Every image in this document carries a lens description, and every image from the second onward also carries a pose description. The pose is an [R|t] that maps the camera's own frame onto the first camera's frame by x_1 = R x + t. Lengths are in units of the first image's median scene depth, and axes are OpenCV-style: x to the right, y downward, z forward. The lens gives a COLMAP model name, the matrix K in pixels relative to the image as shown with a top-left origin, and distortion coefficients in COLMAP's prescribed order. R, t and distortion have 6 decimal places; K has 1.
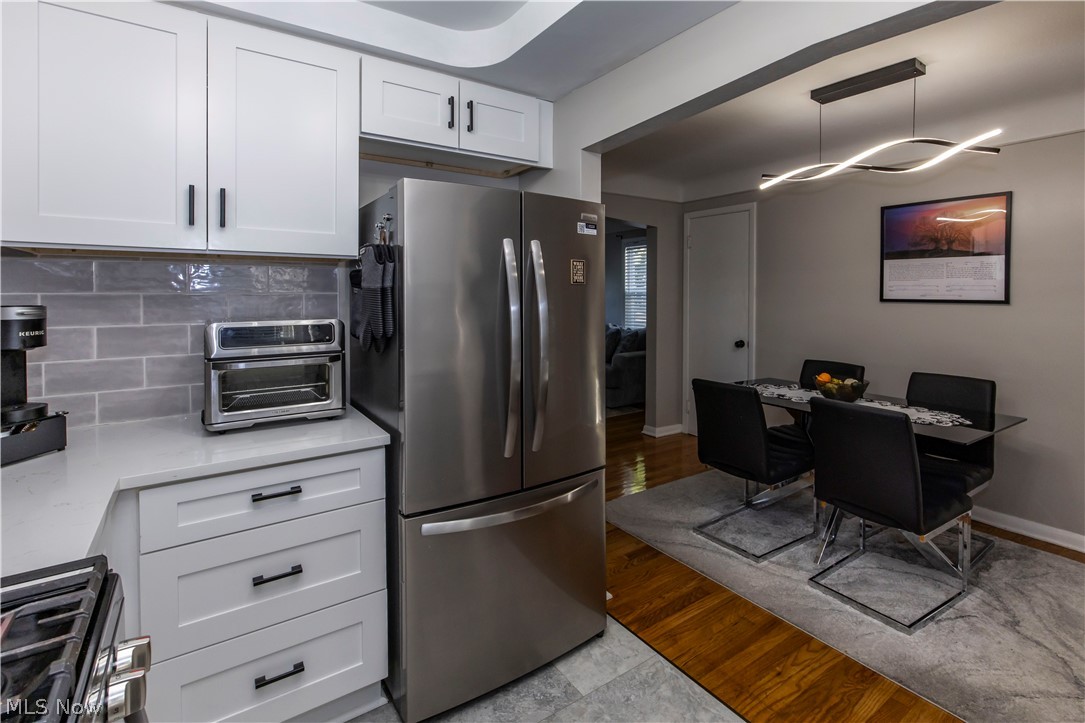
lens RADIAL K [[479.6, 0, 511.8], [0, 479.6, 303.4], [0, 0, 1]] dist [-0.008219, 0.002389]
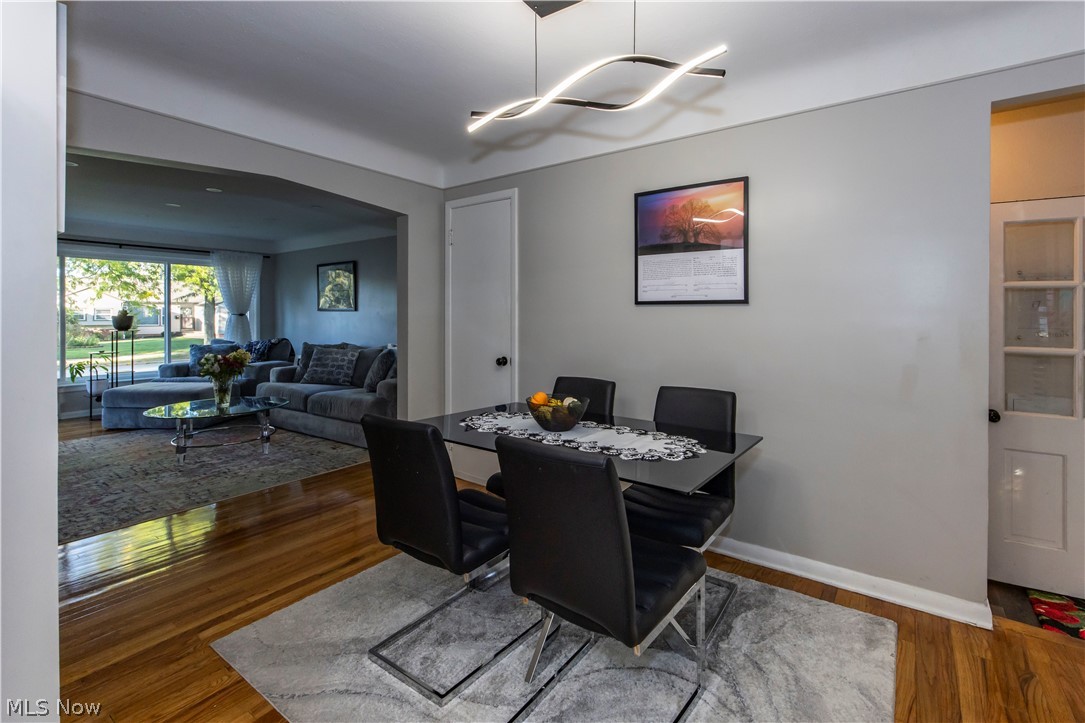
lens RADIAL K [[479.6, 0, 557.0], [0, 479.6, 318.5], [0, 0, 1]] dist [-0.008219, 0.002389]
pose [[0.920565, 0.003269, 0.390575, 0.373602], [0.005968, 0.999731, -0.022434, 0.047203], [-0.390543, 0.022983, 0.920298, 0.324491]]
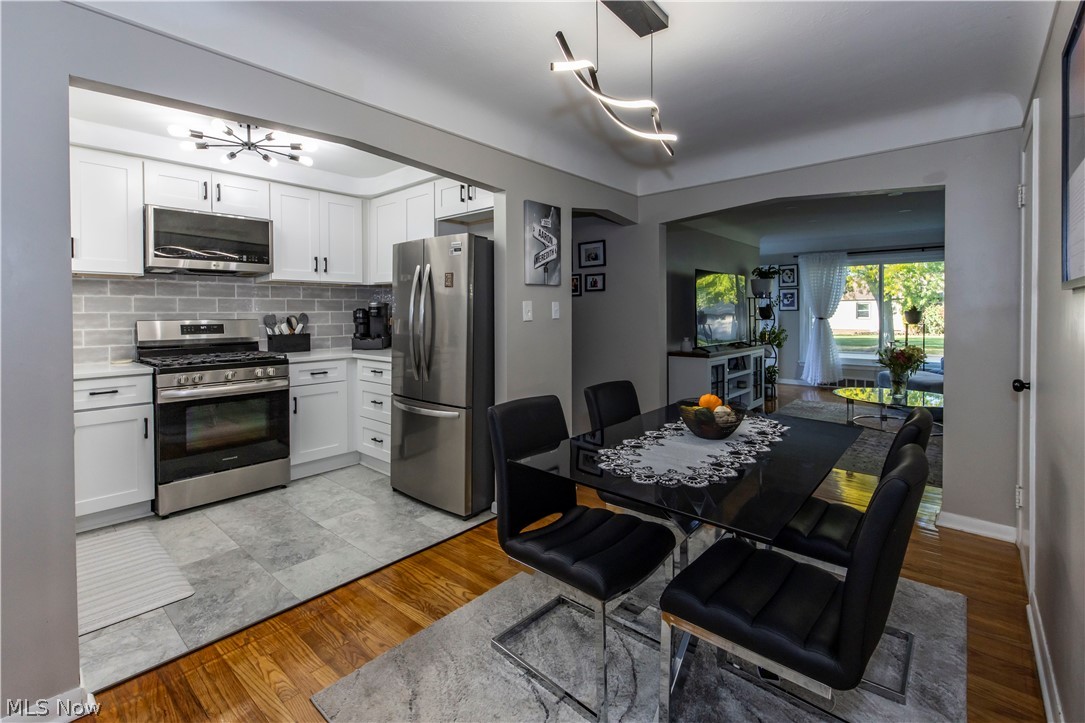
lens RADIAL K [[479.6, 0, 524.5], [0, 479.6, 319.3], [0, 0, 1]] dist [-0.008219, 0.002389]
pose [[0.273524, 0.016605, -0.961722, 1.235128], [-0.023154, 0.999675, 0.010676, 0.035049], [0.961587, 0.019347, 0.273819, 0.566443]]
